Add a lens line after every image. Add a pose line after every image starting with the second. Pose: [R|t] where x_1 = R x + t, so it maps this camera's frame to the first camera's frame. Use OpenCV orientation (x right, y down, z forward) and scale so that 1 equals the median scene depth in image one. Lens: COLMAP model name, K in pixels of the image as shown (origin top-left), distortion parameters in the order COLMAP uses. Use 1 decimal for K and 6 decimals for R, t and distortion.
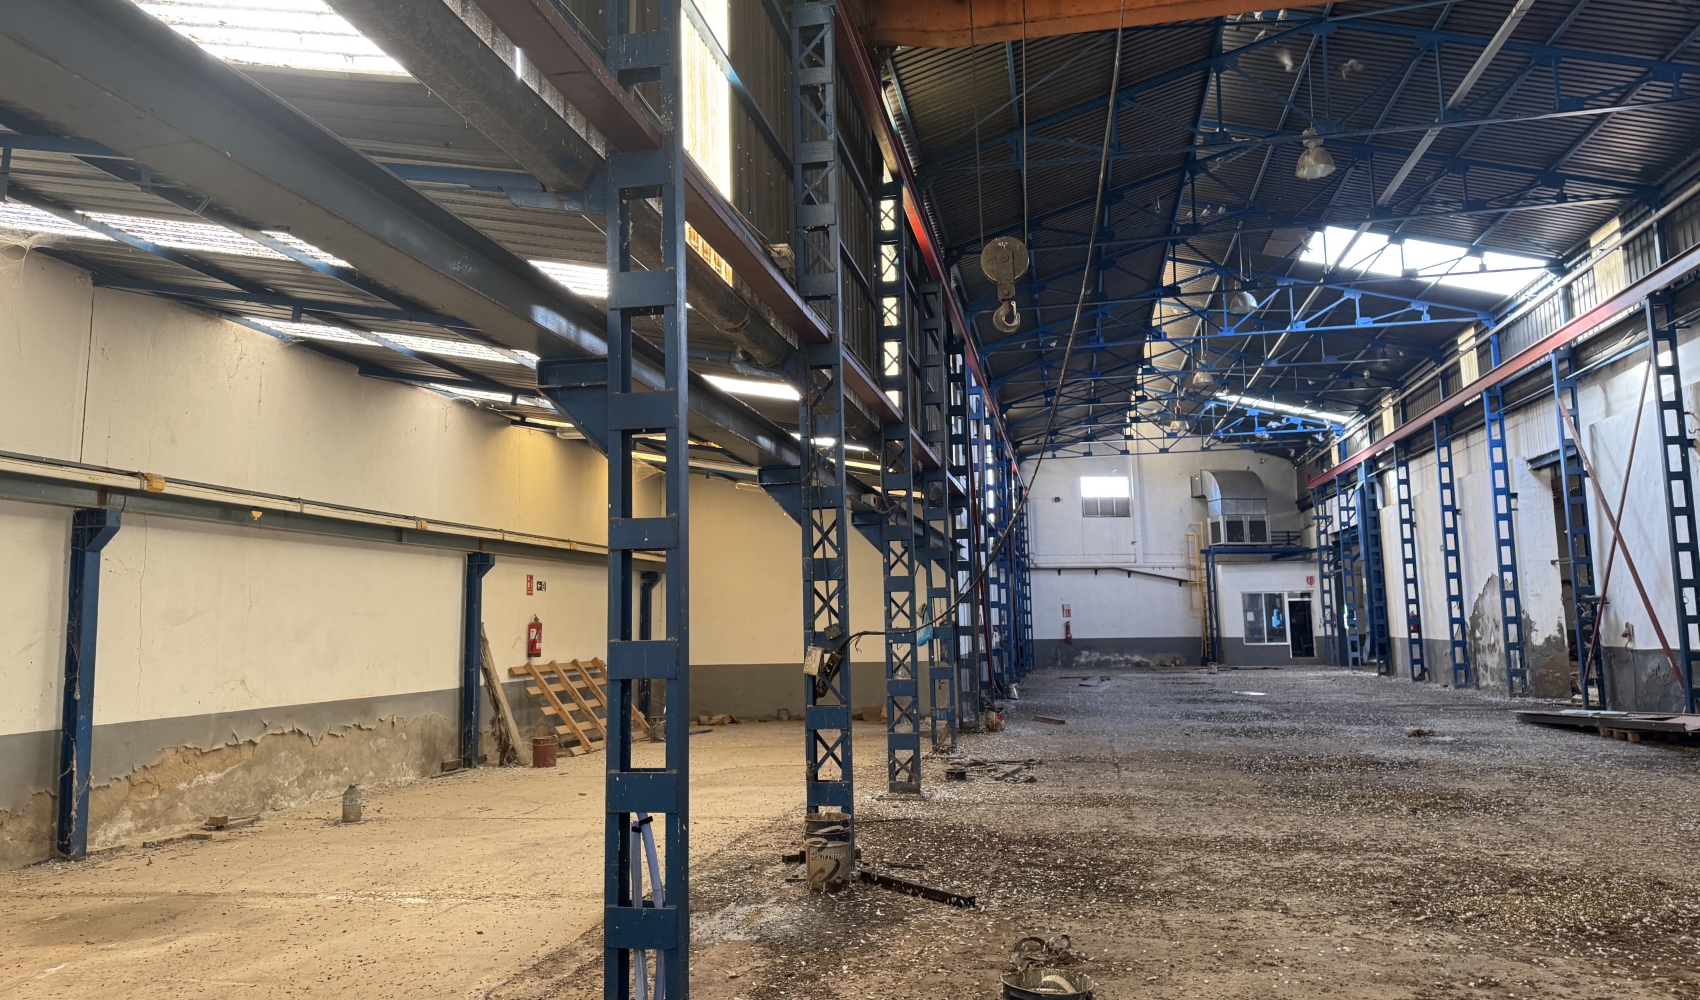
lens RADIAL K [[1216.2, 0, 839.1], [0, 1216.2, 496.1], [0, 0, 1]] dist [0.112603, -0.121104]
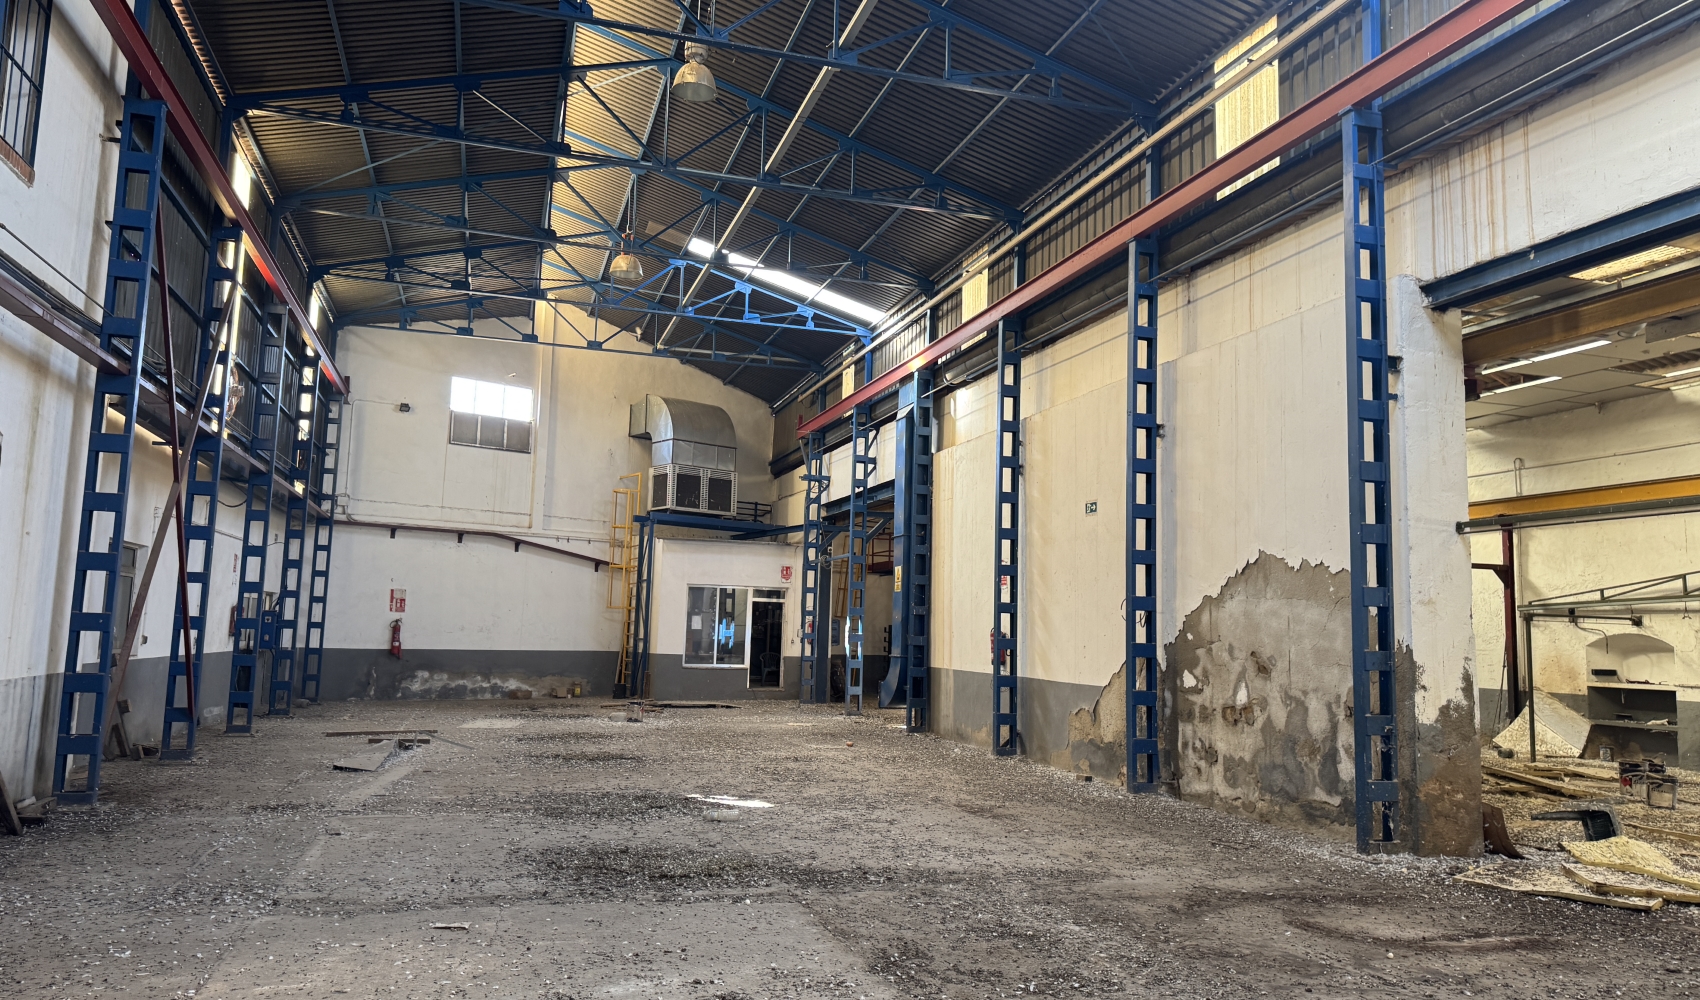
lens RADIAL K [[1216.2, 0, 854.6], [0, 1216.2, 498.5], [0, 0, 1]] dist [0.112603, -0.121104]
pose [[0.884779, 0.097554, 0.455686, 0.108855], [-0.097164, 0.994971, -0.024347, 0.040230], [-0.455769, -0.022734, 0.889808, 0.392797]]
